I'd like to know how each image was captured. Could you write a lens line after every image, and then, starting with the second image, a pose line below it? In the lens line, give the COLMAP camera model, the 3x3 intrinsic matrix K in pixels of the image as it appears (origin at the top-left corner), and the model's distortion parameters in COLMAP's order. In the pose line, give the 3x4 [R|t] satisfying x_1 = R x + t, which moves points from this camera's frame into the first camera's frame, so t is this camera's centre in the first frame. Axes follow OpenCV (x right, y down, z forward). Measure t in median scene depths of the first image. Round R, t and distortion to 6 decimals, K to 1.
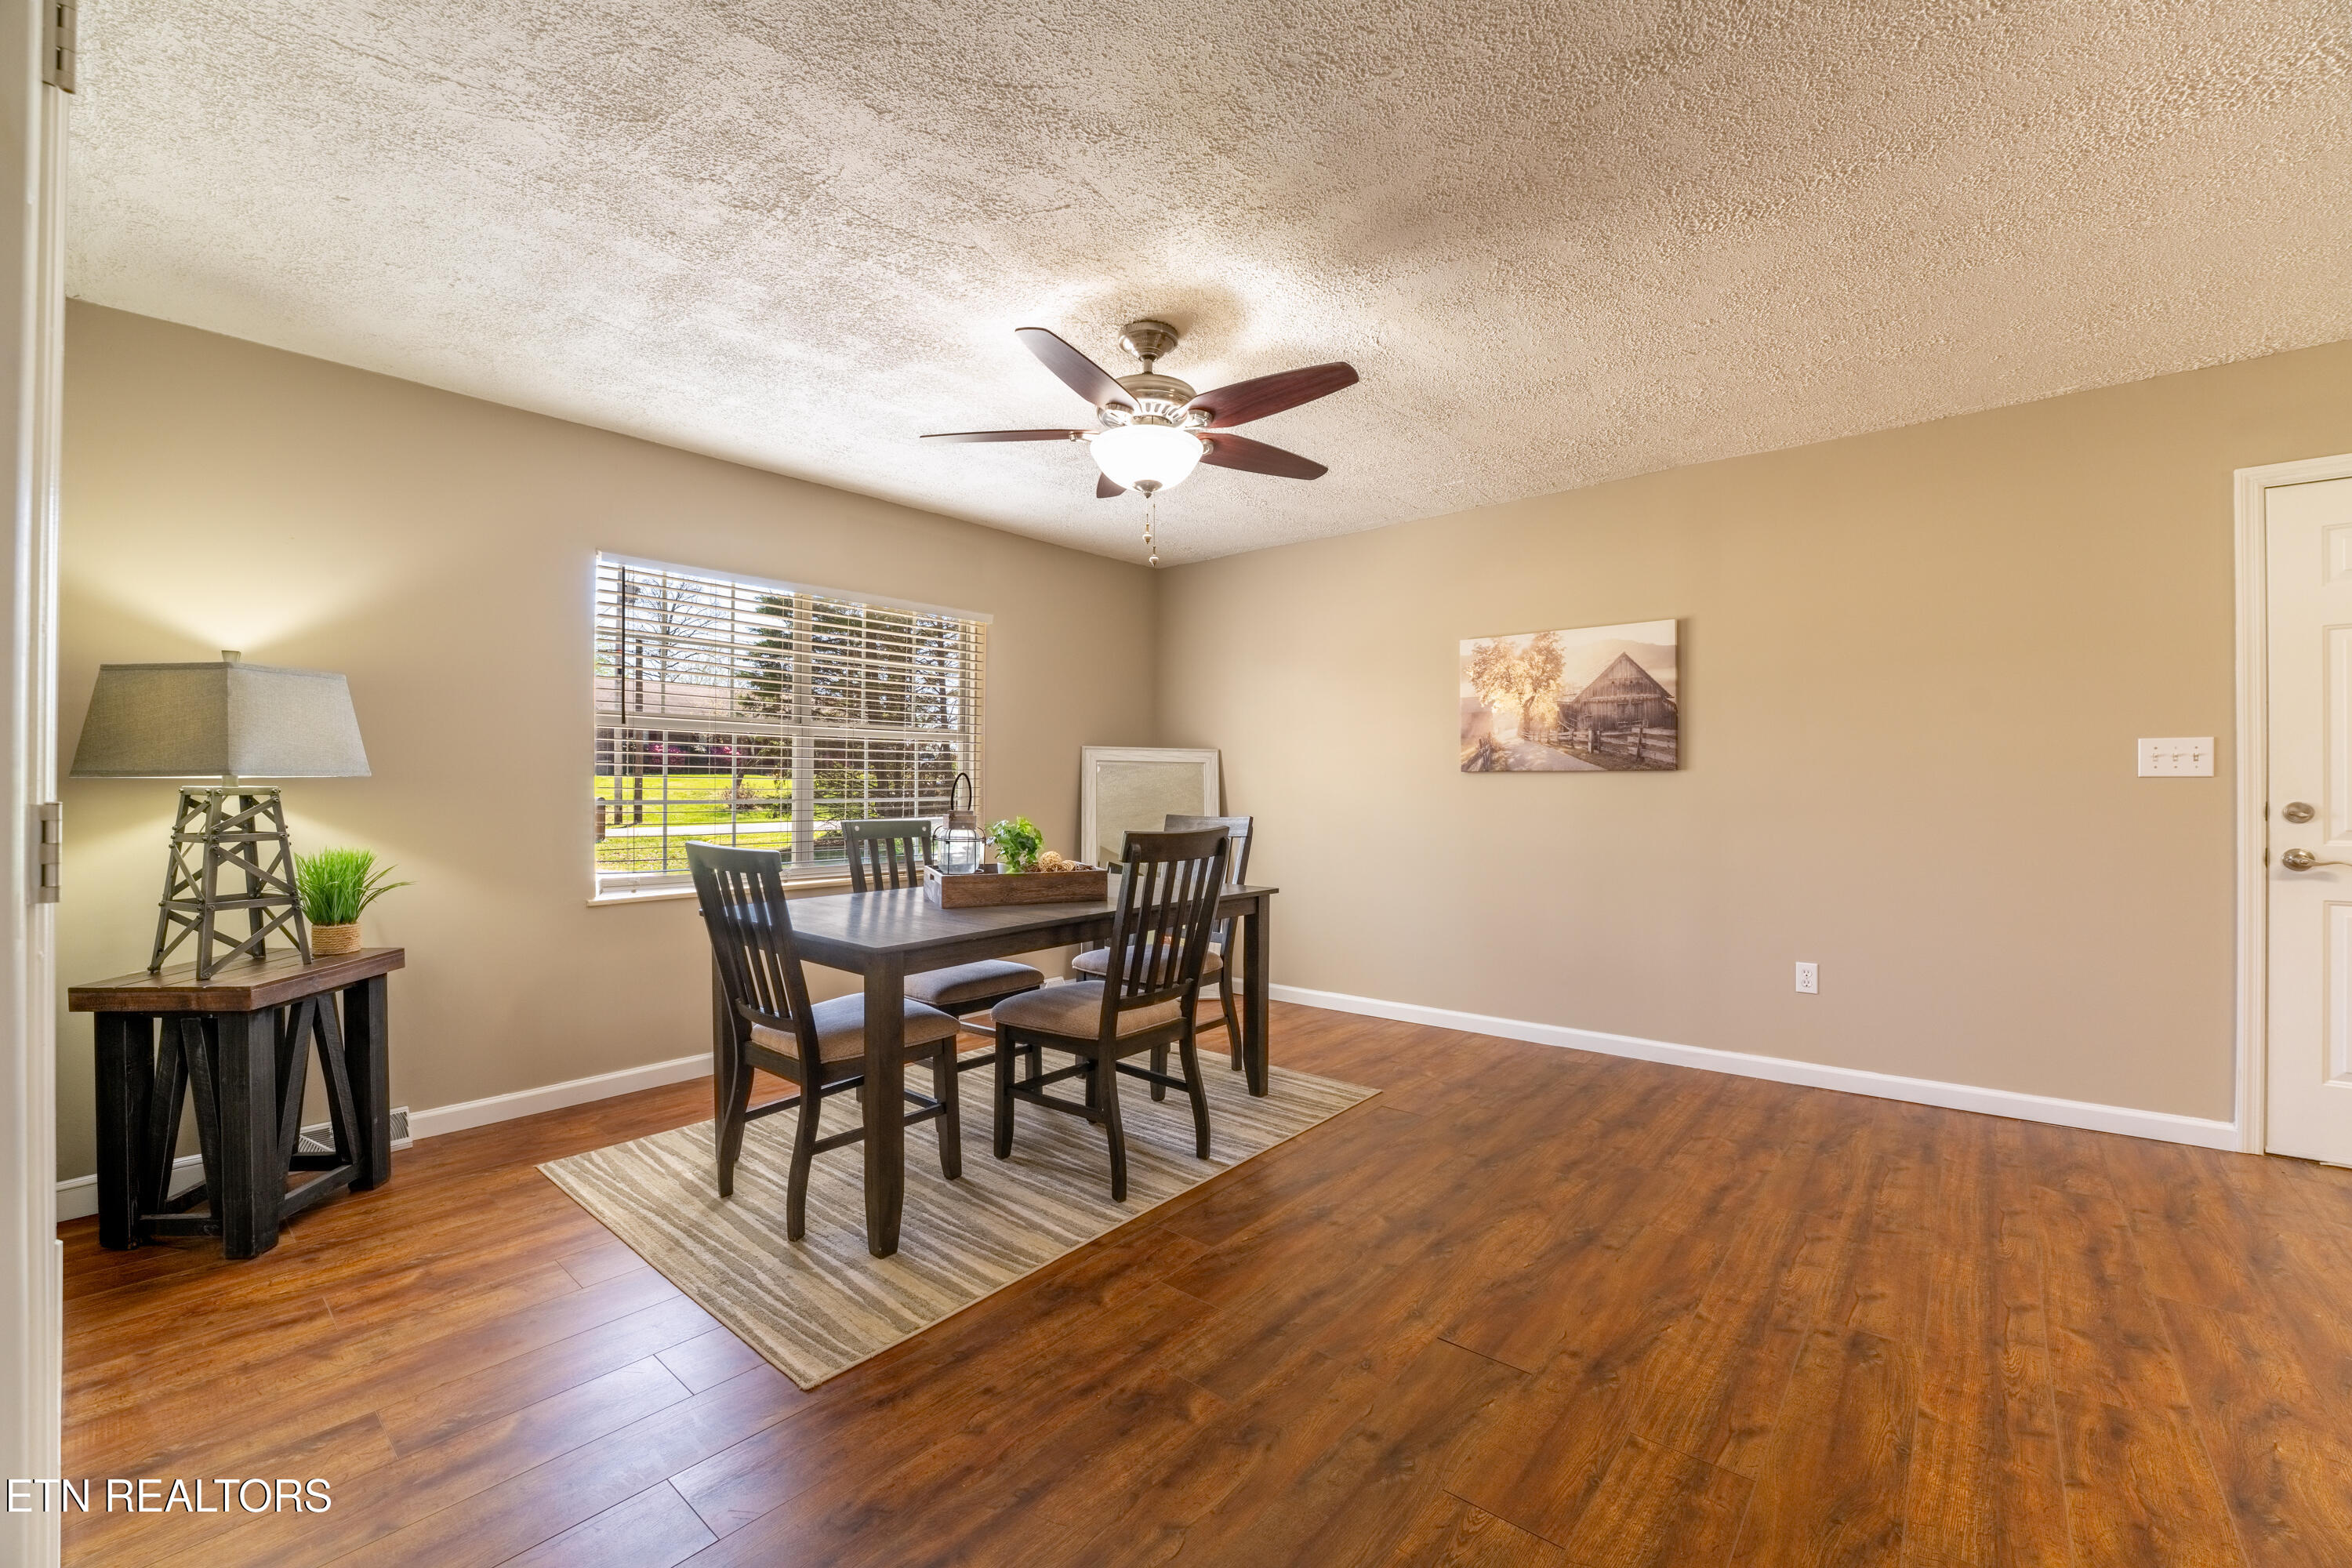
lens RADIAL K [[957.6, 0, 1171.5], [0, 957.6, 782.5], [0, 0, 1]] dist [-0.028780, 0.000648]
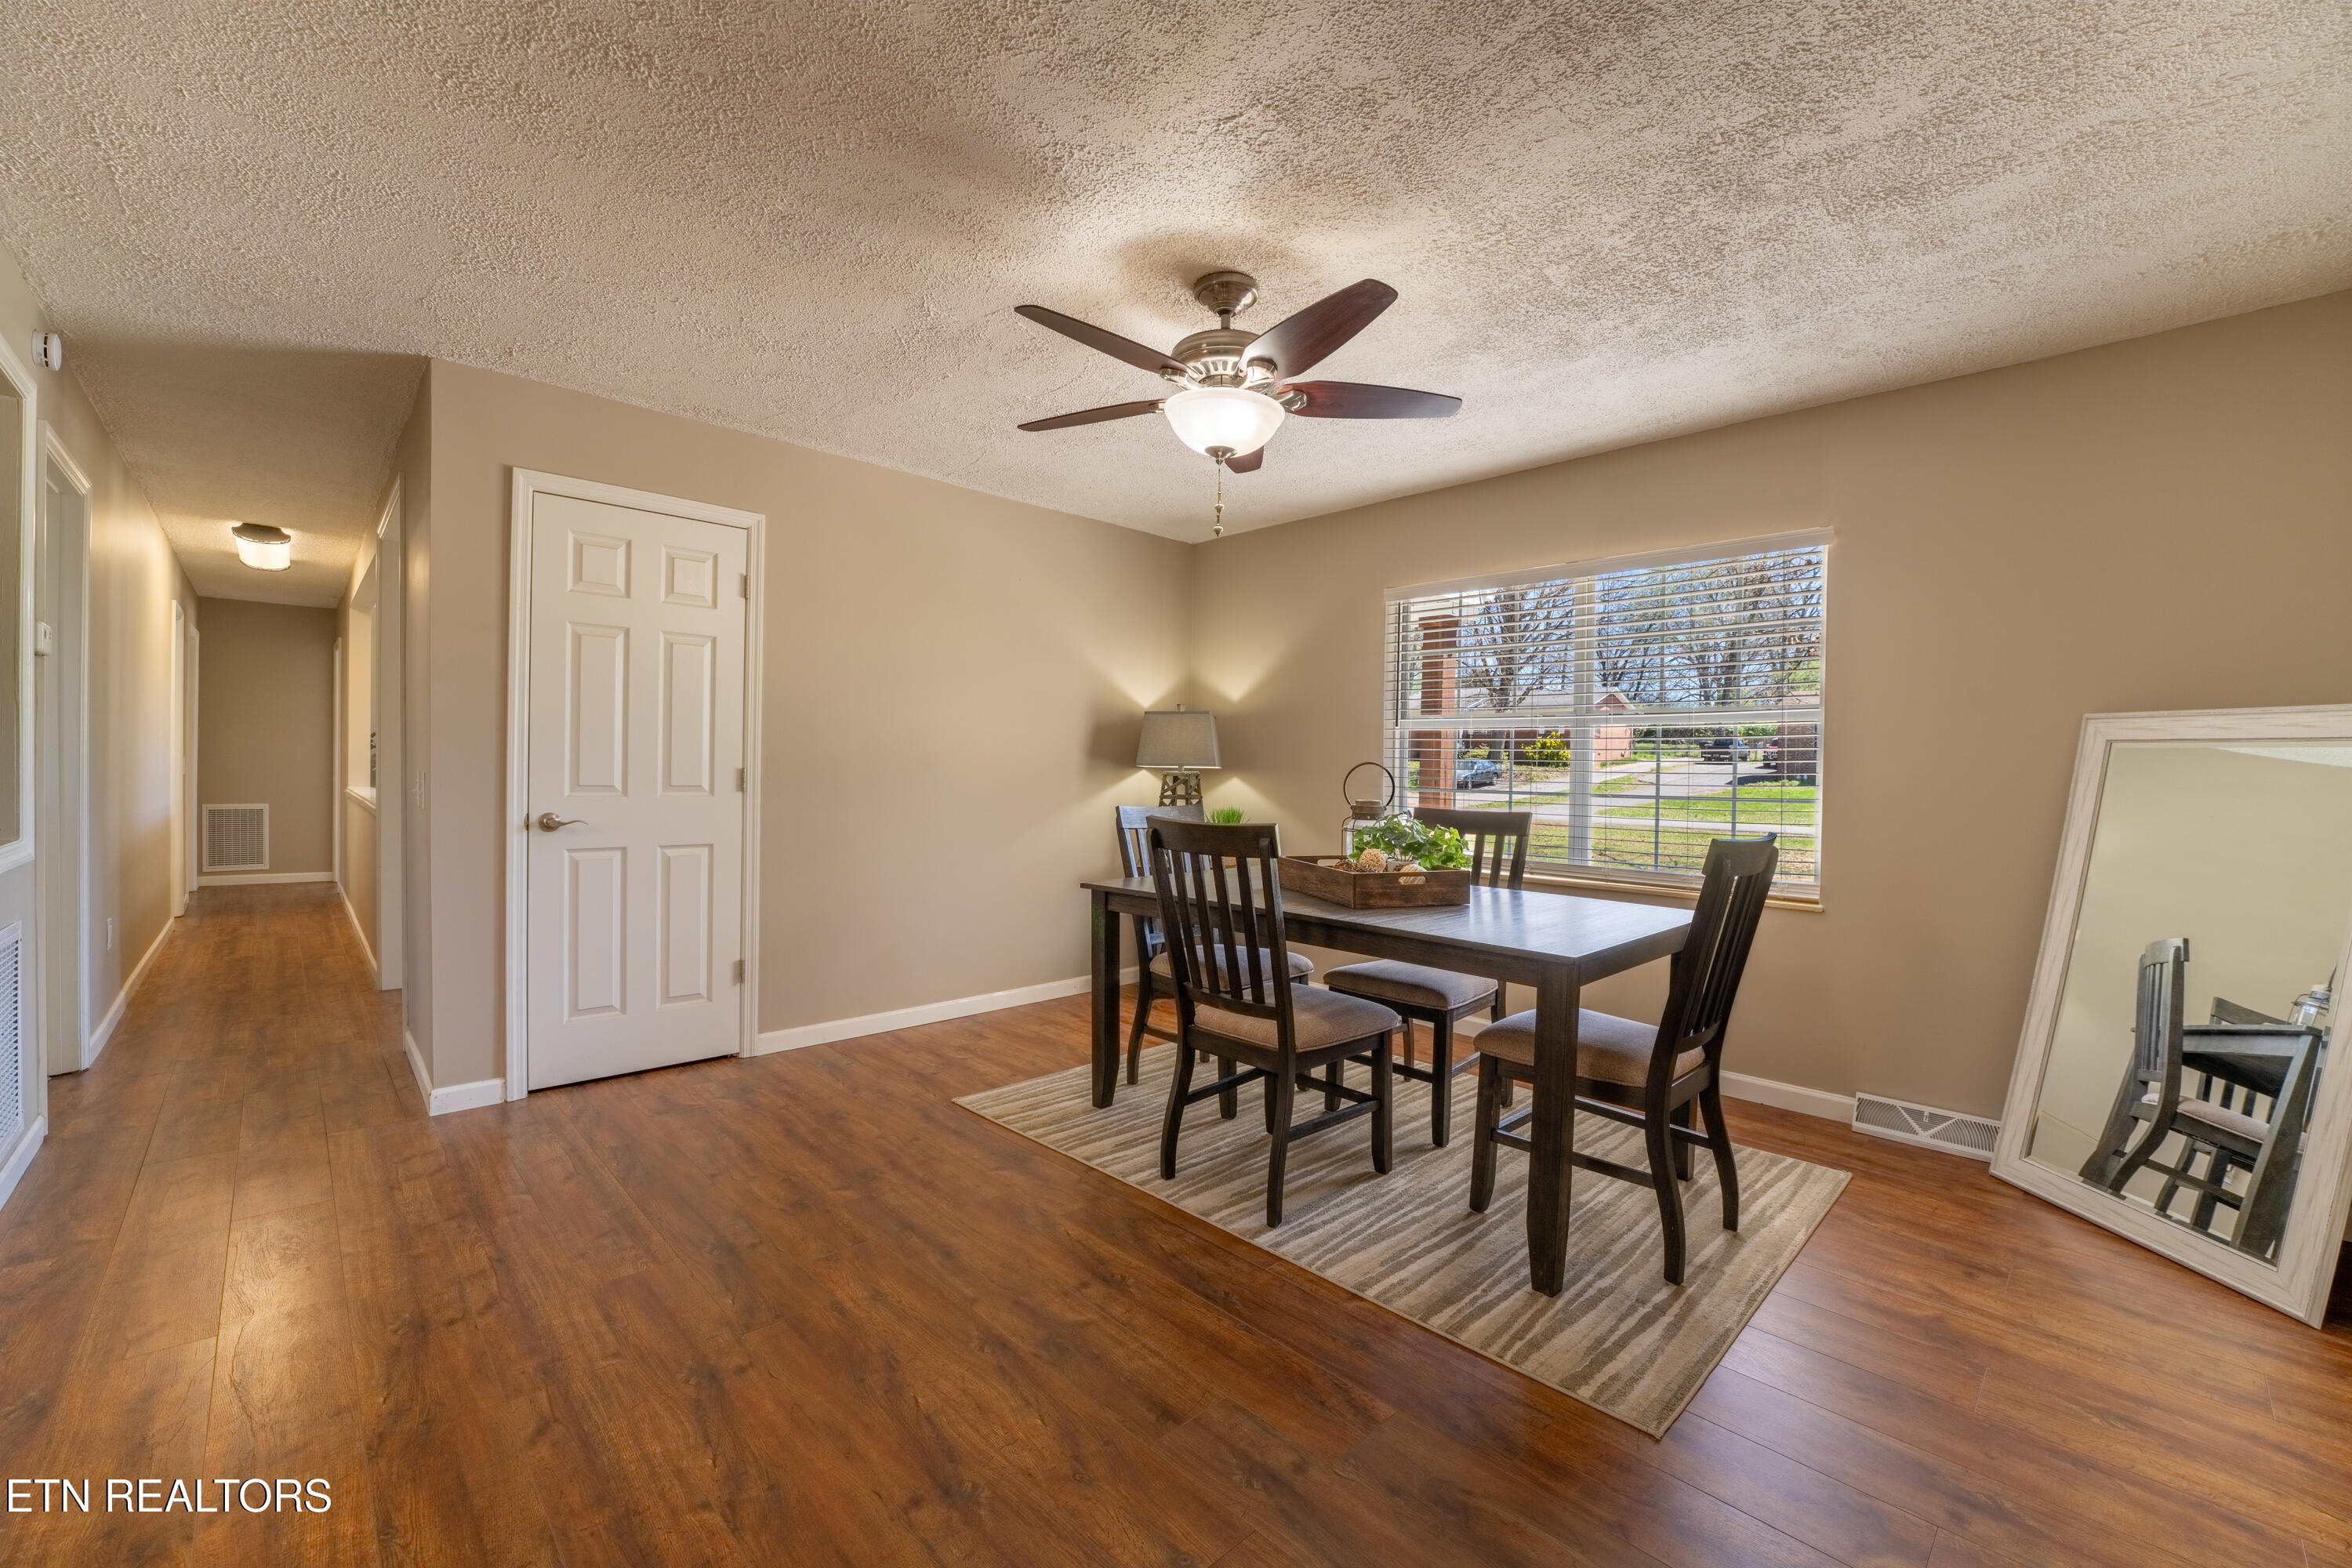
lens RADIAL K [[953.1, 0, 1176.0], [0, 953.1, 784.0], [0, 0, 1]] dist [-0.032935, 0.005149]
pose [[-0.098251, 0.014062, -0.995062, 0.968738], [-0.011327, 0.999820, 0.015247, 0.000078], [0.995097, 0.012769, -0.098074, 1.122675]]
